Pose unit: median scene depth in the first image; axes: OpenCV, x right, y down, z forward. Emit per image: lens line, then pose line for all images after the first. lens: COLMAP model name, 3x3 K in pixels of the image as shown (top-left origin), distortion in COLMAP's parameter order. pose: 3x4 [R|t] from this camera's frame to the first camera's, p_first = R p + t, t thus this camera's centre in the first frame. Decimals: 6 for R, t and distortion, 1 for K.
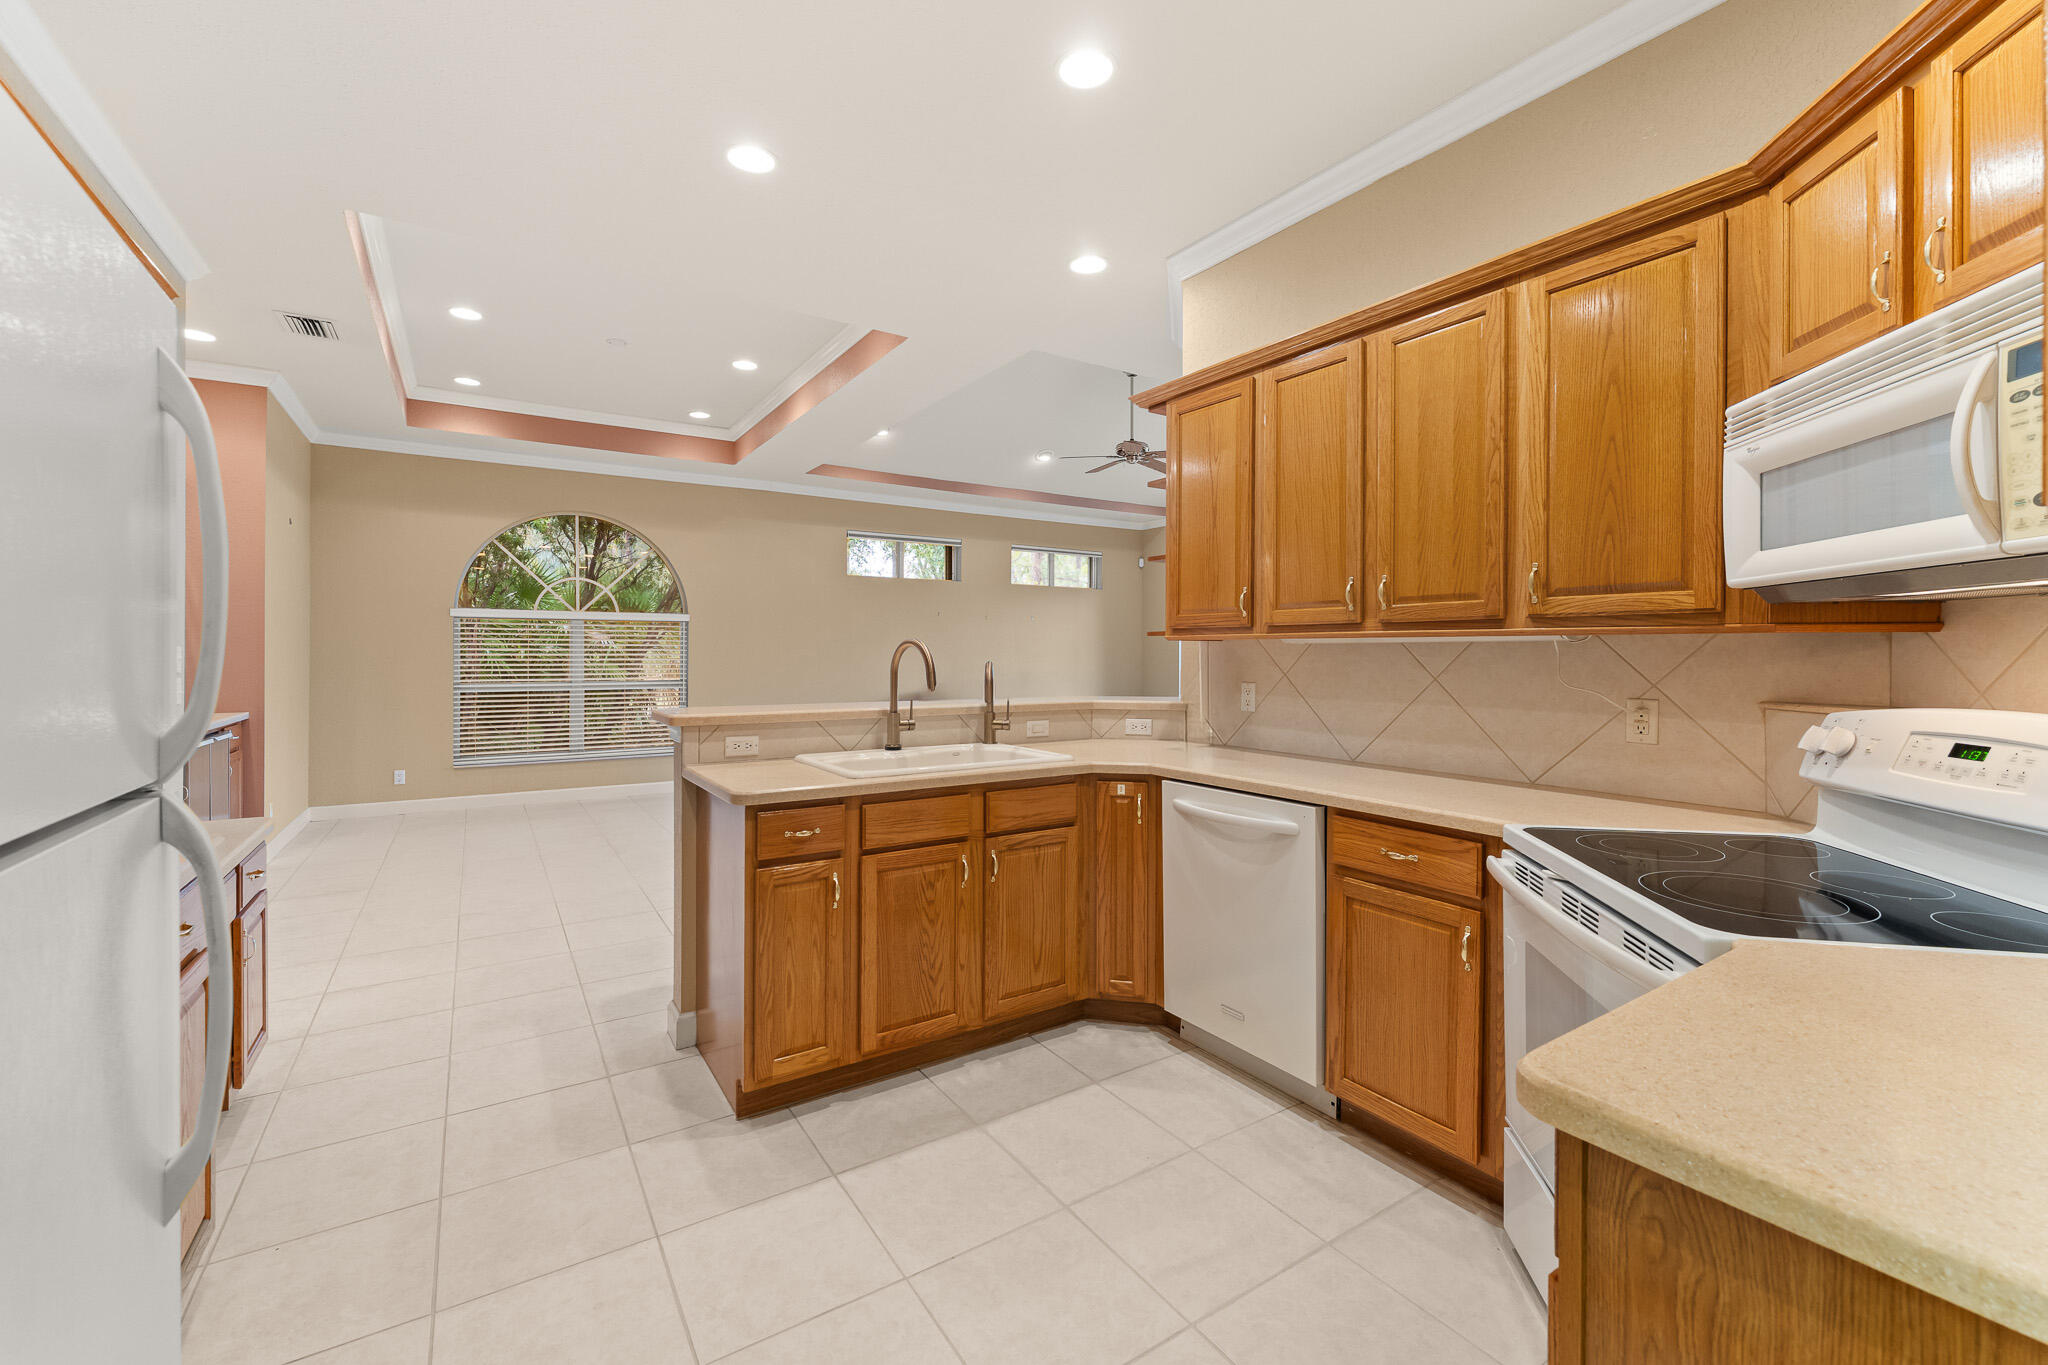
lens RADIAL K [[839.7, 0, 1014.9], [0, 839.7, 653.4], [0, 0, 1]] dist [-0.002075, -0.000415]
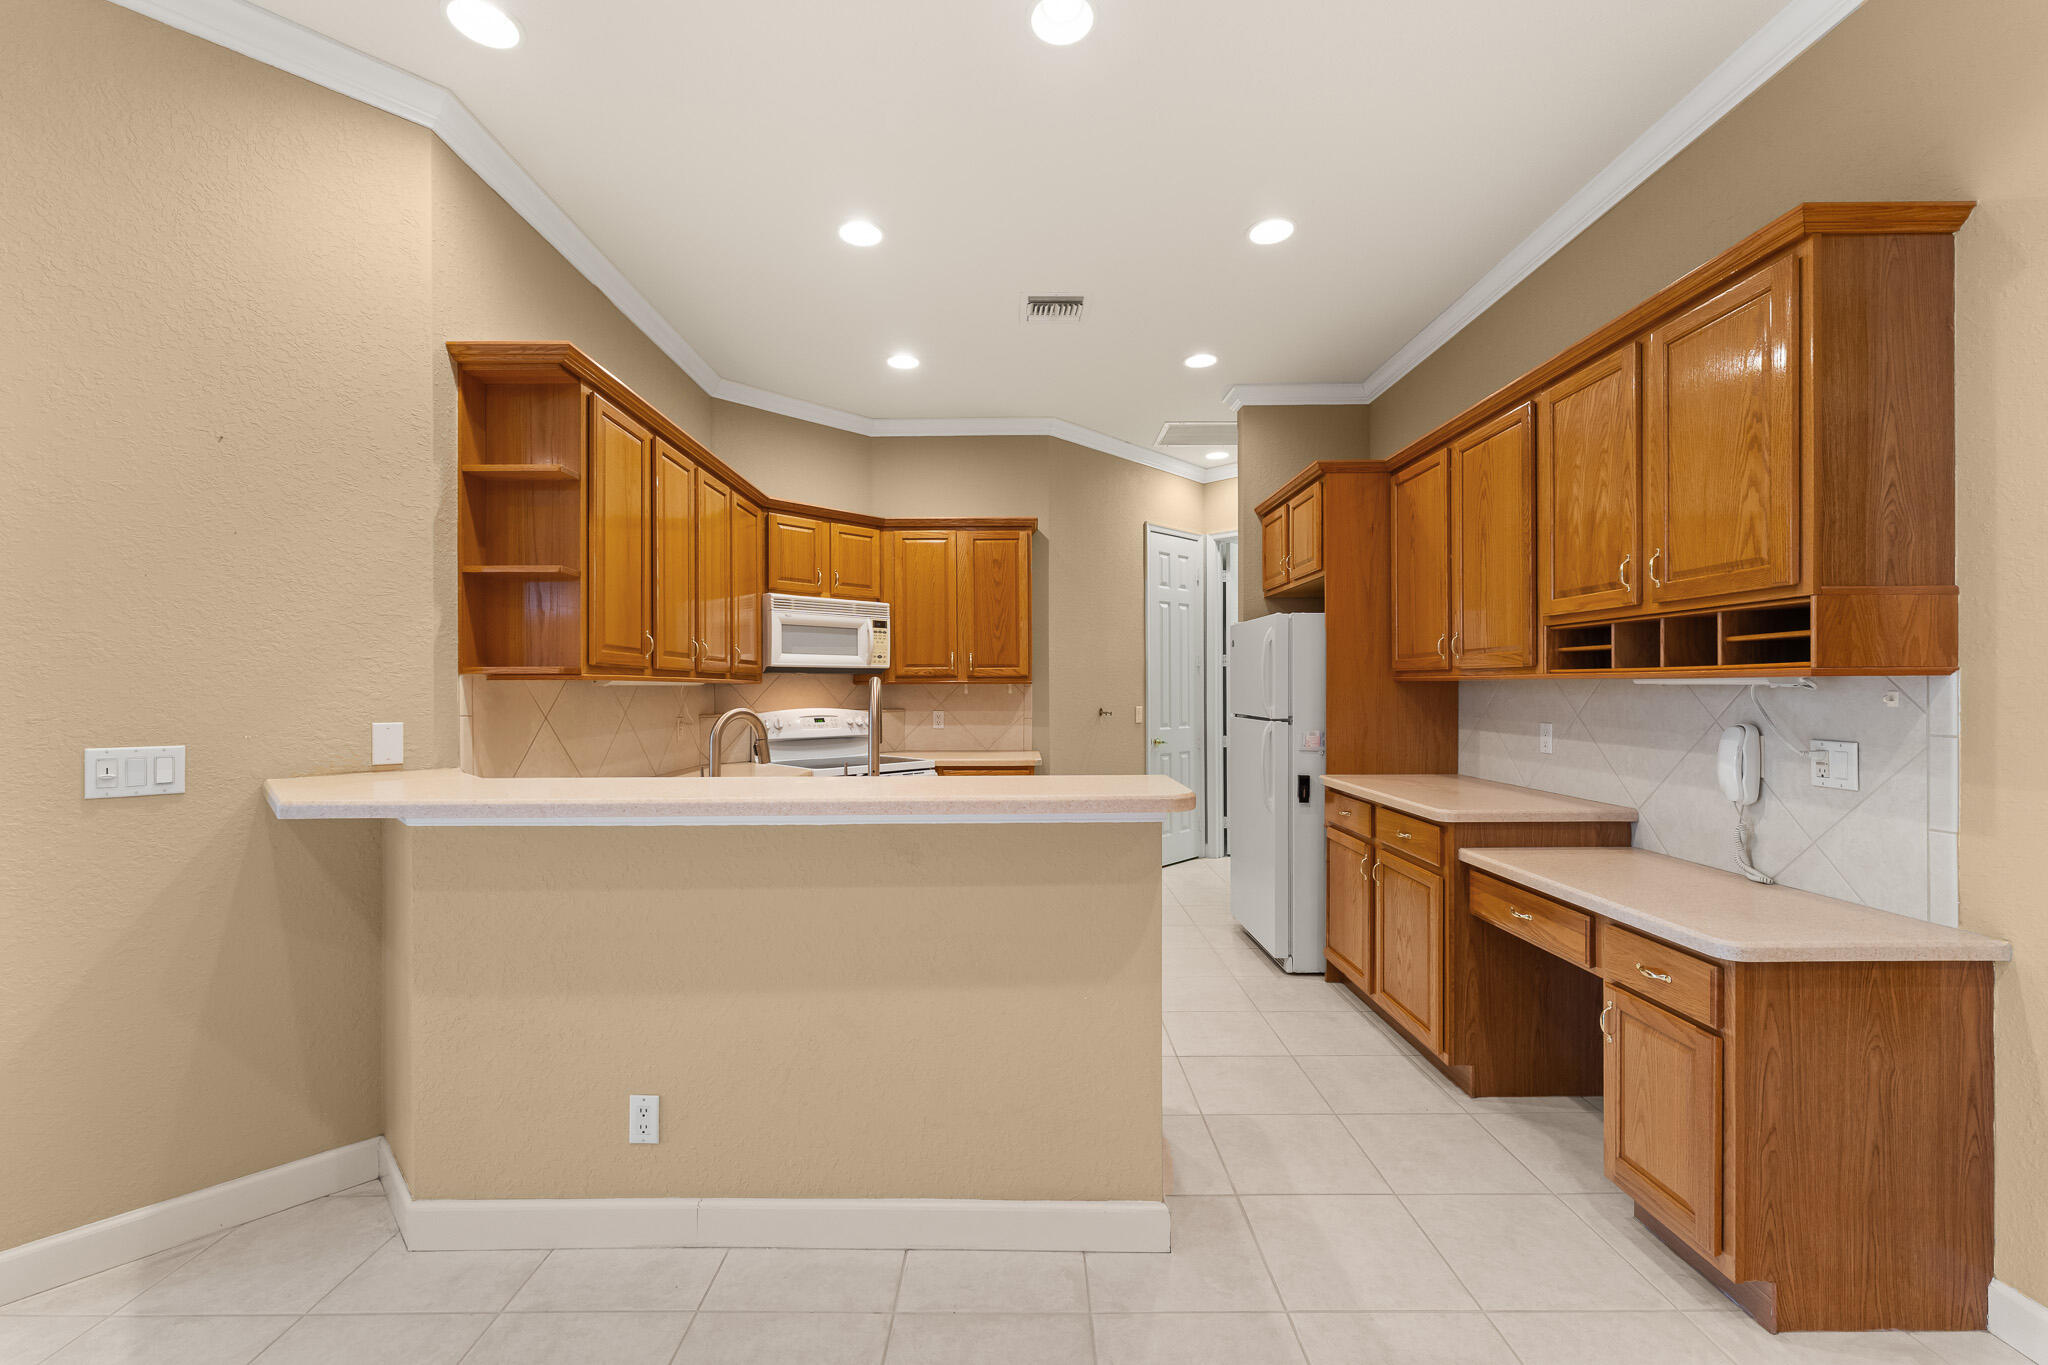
lens RADIAL K [[834.0, 0, 1021.2], [0, 834.0, 690.0], [0, 0, 1]] dist [-0.001691, -0.000571]
pose [[-0.842670, 0.000085, 0.538431, -0.675502], [0.002279, 0.999992, 0.003410, -0.008129], [-0.538426, 0.004101, -0.842663, 1.634427]]
